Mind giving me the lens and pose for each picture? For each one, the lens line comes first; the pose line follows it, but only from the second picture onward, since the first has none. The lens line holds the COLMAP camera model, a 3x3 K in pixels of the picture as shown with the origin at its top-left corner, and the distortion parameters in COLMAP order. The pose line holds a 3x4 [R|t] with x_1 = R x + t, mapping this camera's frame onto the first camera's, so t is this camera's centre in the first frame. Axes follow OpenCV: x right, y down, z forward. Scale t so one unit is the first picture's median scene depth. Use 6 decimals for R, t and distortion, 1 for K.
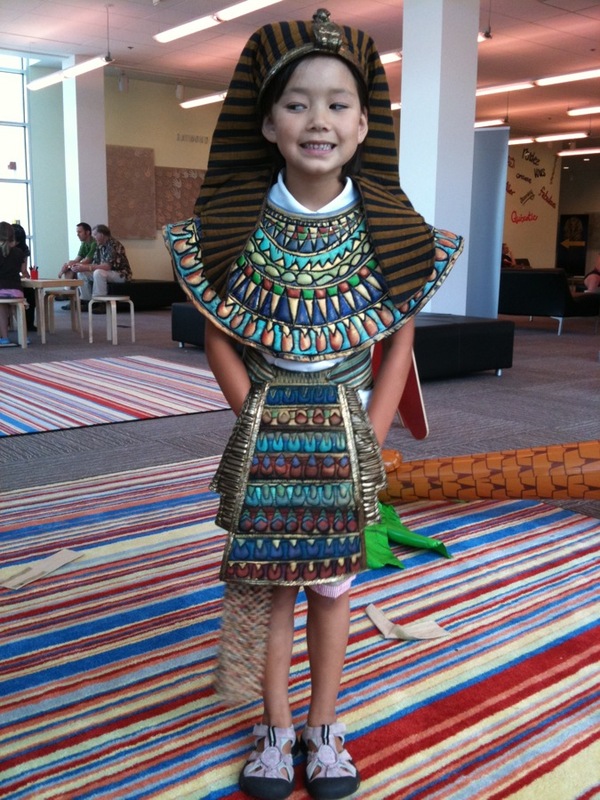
lens RADIAL K [[841.5, 0, 296.7], [0, 841.5, 397.7], [0, 0, 1]] dist [0.003452, 0.000000]
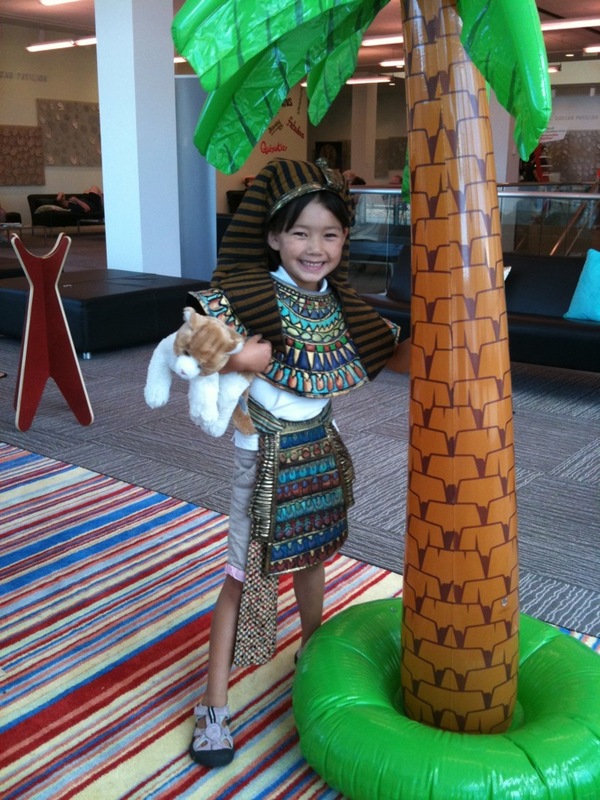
lens RADIAL K [[841.5, 0, 298.6], [0, 841.5, 398.1], [0, 0, 1]] dist [0.003452, 0.000000]
pose [[0.968920, -0.069048, 0.237541, 0.275108], [0.045692, 0.993686, 0.102468, -0.130036], [-0.243116, -0.088430, 0.965958, -0.050542]]
